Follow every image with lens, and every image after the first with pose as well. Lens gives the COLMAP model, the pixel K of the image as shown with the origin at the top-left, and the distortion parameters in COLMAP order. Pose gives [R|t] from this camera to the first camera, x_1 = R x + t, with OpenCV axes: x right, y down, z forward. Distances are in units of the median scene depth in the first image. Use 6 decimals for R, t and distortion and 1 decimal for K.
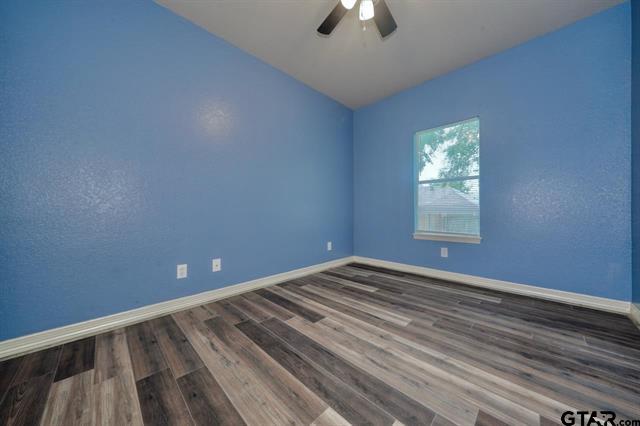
lens RADIAL K [[217.7, 0, 326.9], [0, 217.7, 211.2], [0, 0, 1]] dist [-0.004554, 0.000890]
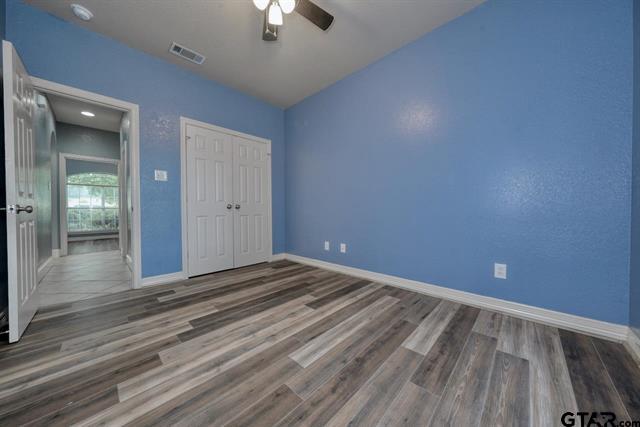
lens RADIAL K [[217.7, 0, 326.8], [0, 217.7, 213.1], [0, 0, 1]] dist [-0.004554, 0.000890]
pose [[0.011210, 0.018115, -0.999773, 1.033112], [0.014664, 0.999725, 0.018278, -0.009826], [0.999830, -0.014865, 0.010941, 1.021520]]
